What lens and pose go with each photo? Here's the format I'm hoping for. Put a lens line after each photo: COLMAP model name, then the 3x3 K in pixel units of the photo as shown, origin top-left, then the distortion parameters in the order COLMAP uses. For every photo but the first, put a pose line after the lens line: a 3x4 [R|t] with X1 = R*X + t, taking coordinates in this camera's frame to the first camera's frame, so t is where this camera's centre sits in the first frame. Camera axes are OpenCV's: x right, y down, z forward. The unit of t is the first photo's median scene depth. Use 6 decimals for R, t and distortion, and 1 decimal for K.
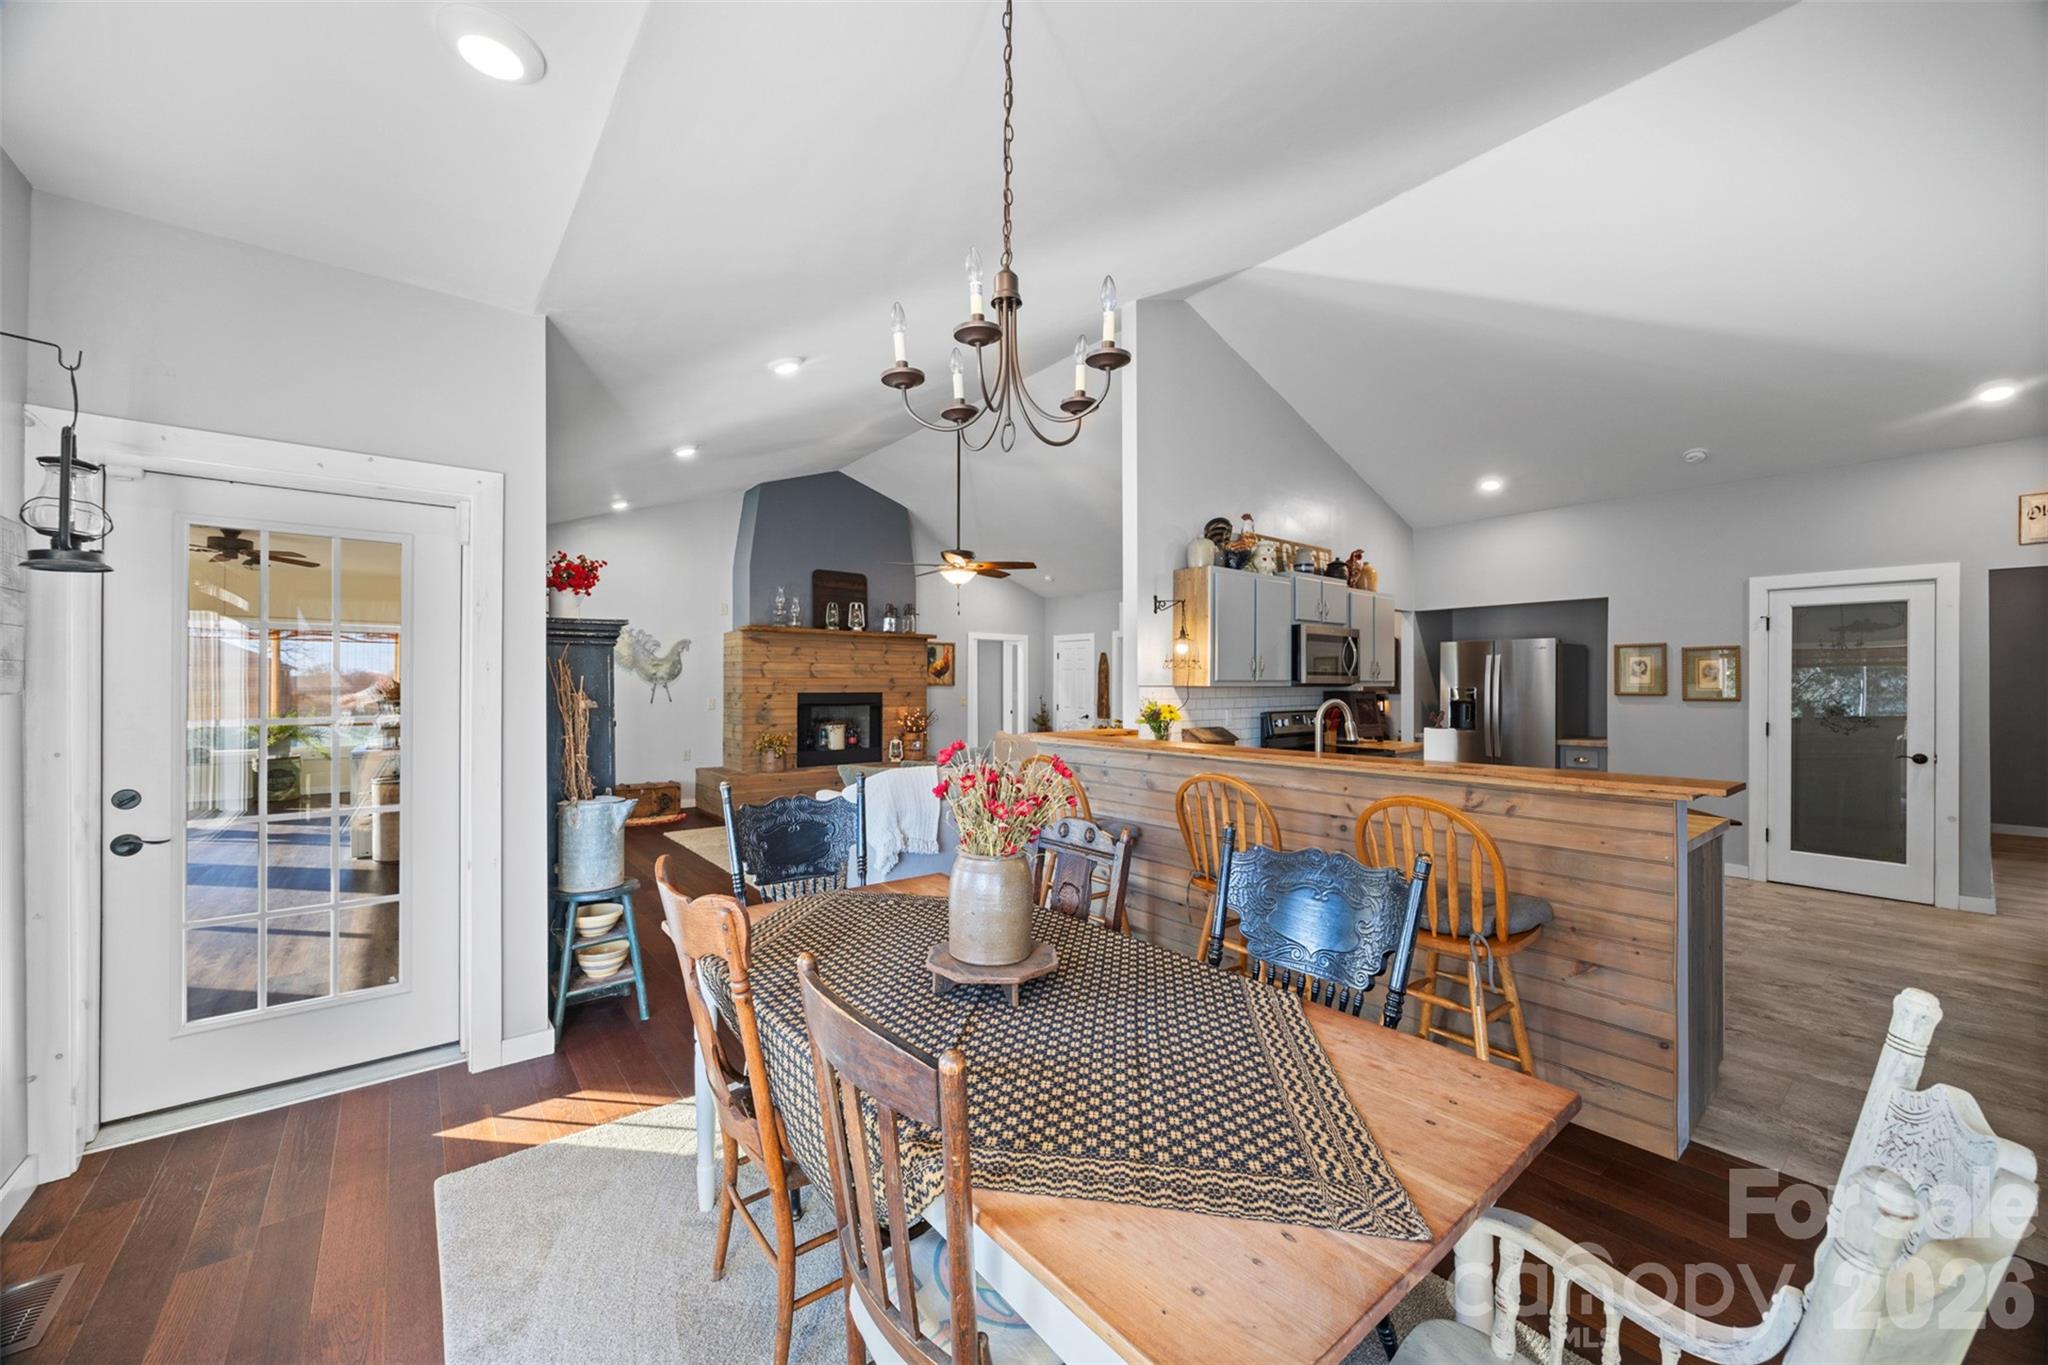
lens RADIAL K [[776.6, 0, 1024.6], [0, 776.6, 685.3], [0, 0, 1]] dist [-0.001349, 0.000004]
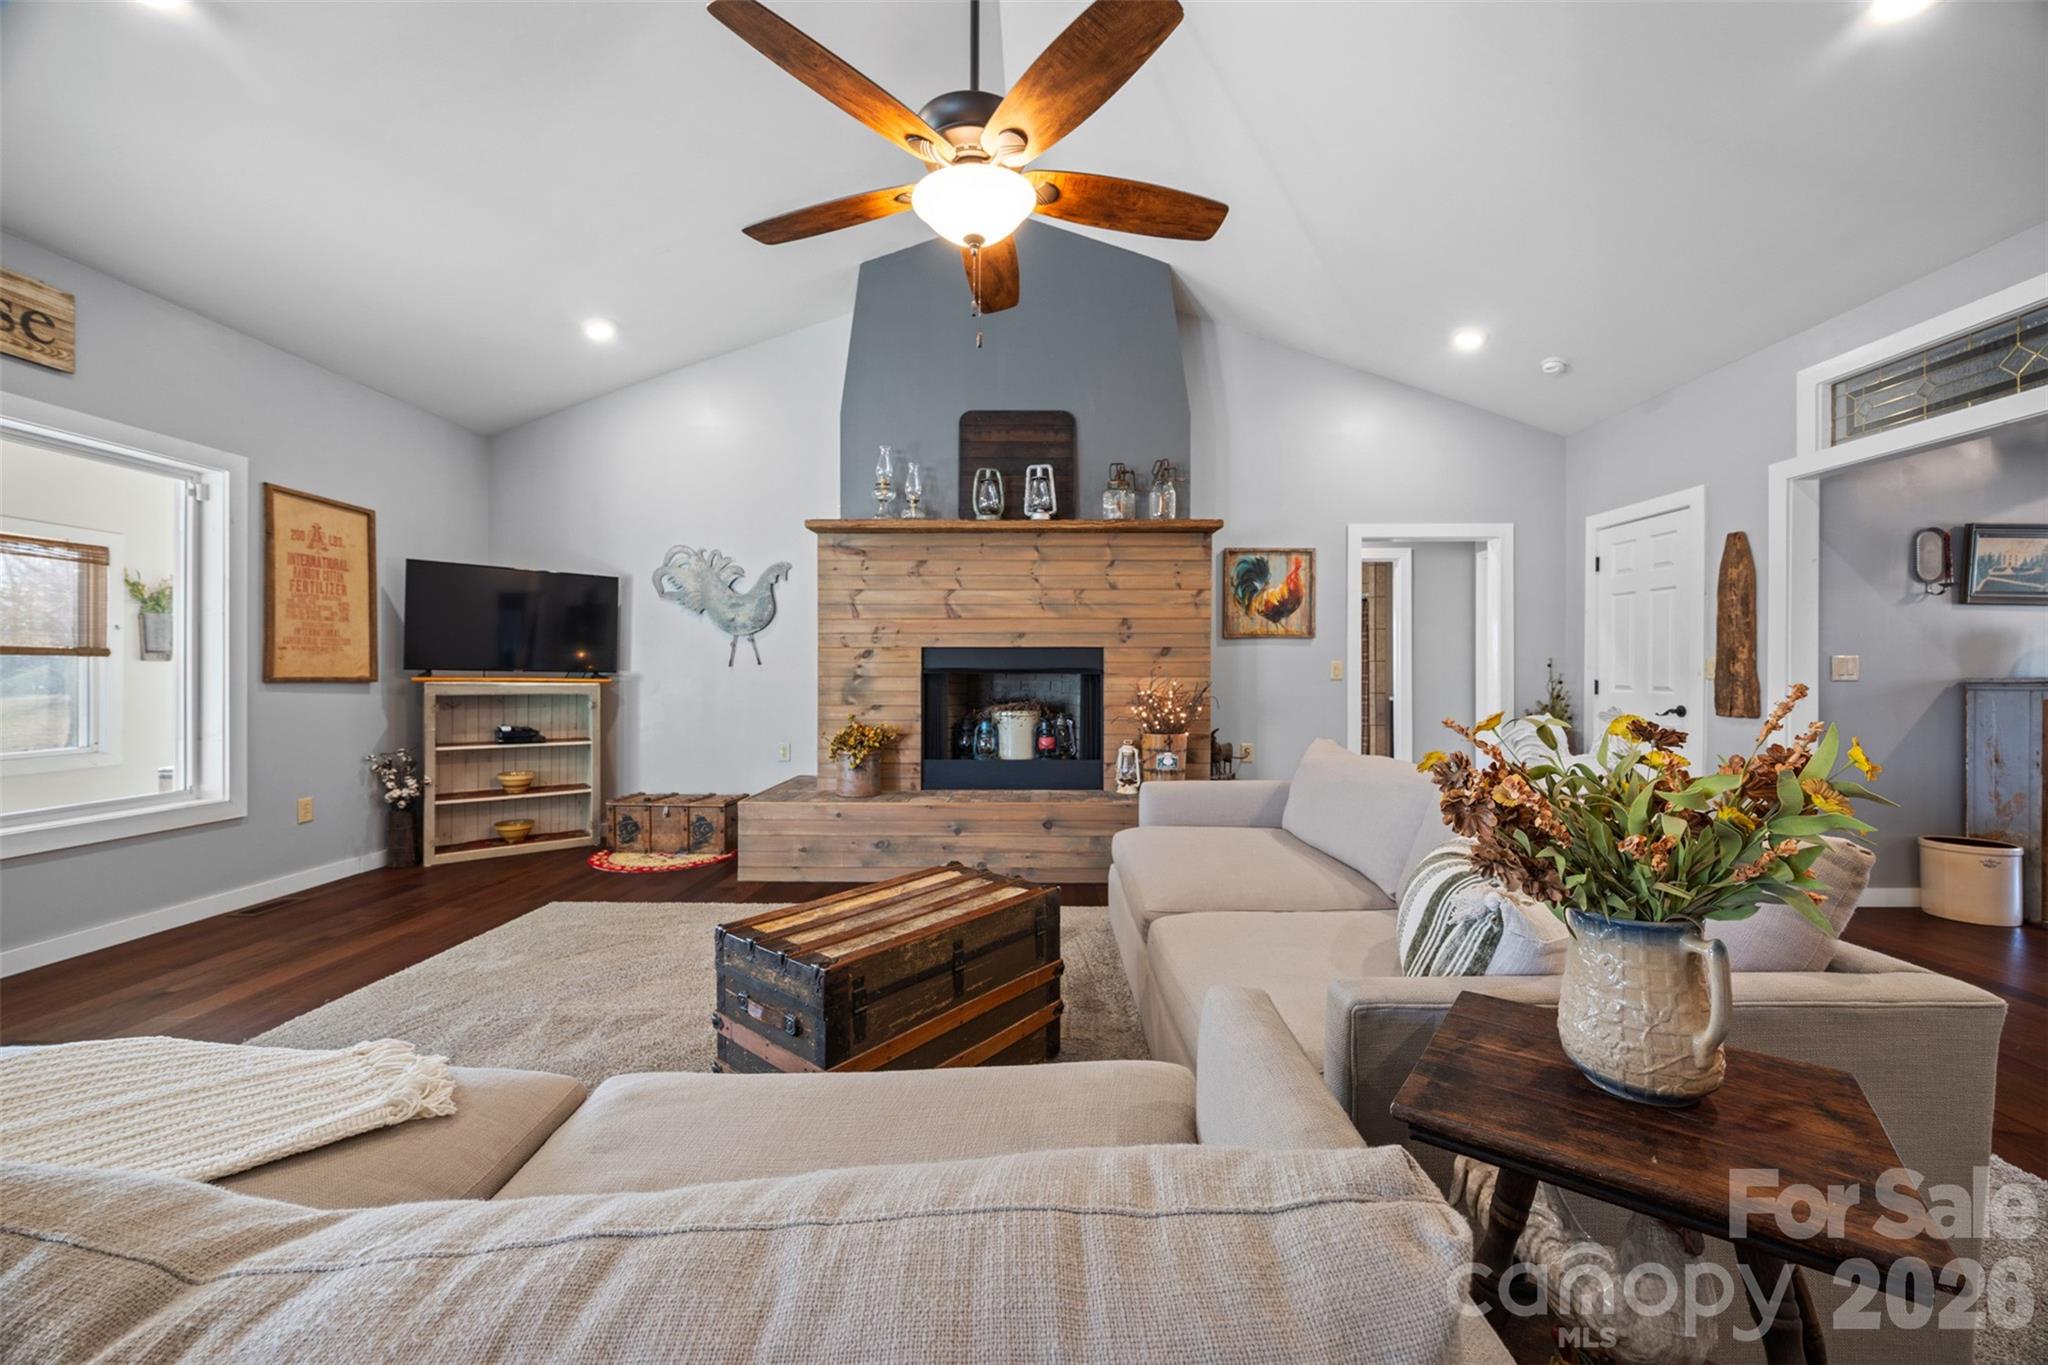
lens RADIAL K [[776.6, 0, 1024.2], [0, 776.6, 673.7], [0, 0, 1]] dist [-0.001349, 0.000004]
pose [[0.769896, -0.001882, -0.638166, 0.089653], [0.000422, 0.999997, -0.002440, 0.027406], [0.638169, 0.001610, 0.769895, 0.603136]]
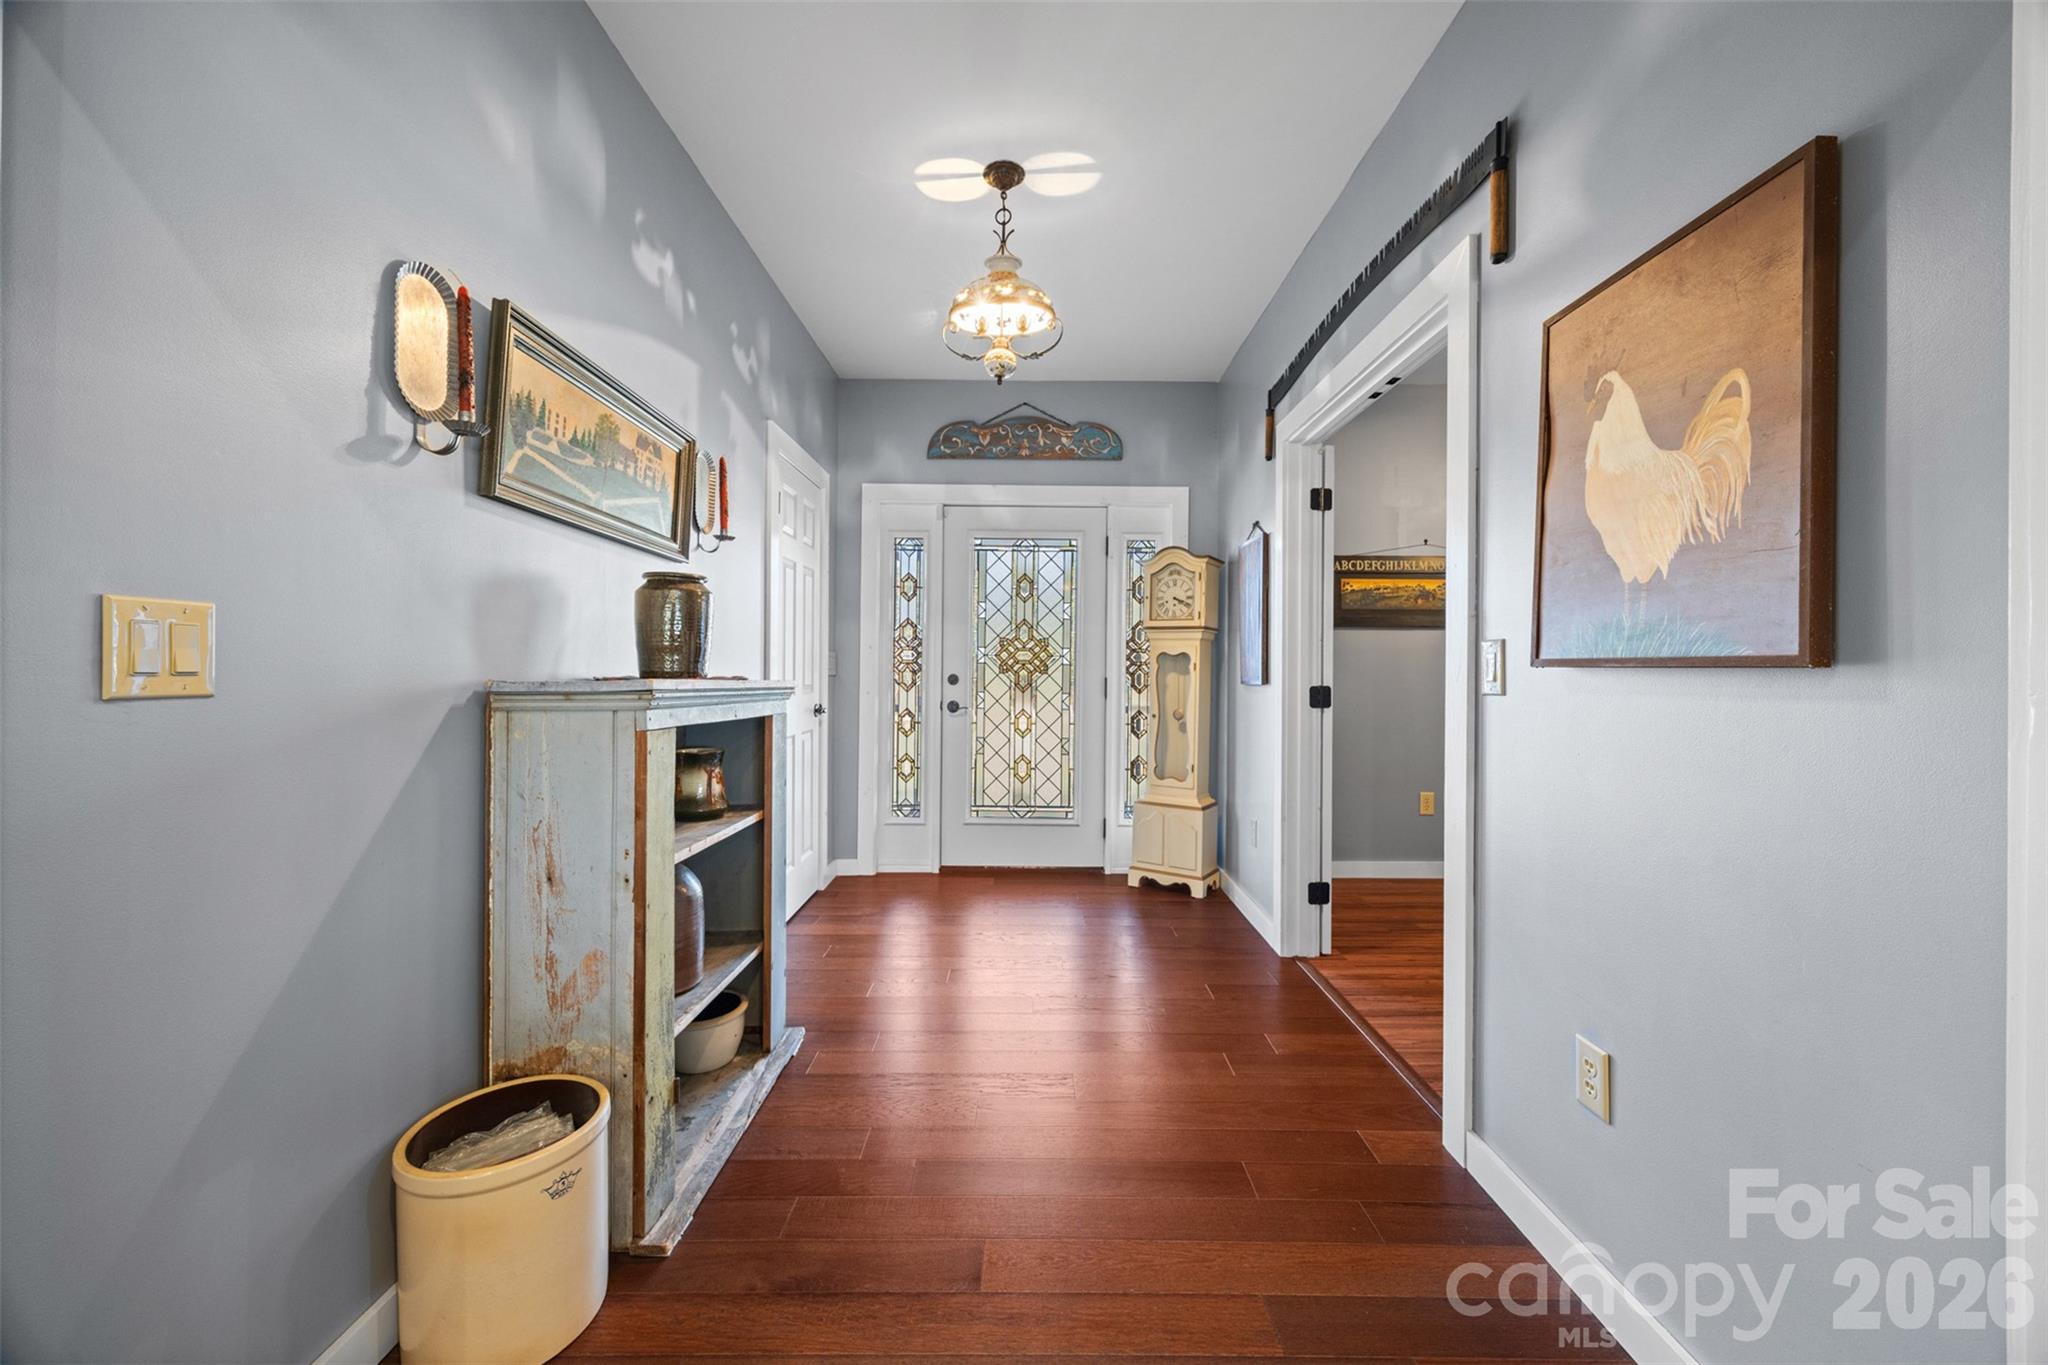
lens RADIAL K [[776.6, 0, 1021.2], [0, 776.6, 680.1], [0, 0, 1]] dist [-0.001349, 0.000004]
pose [[0.629888, 0.002428, 0.776682, 0.151735], [-0.007980, 0.999963, 0.003345, 0.027393], [-0.776645, -0.008305, 0.629884, 1.026436]]
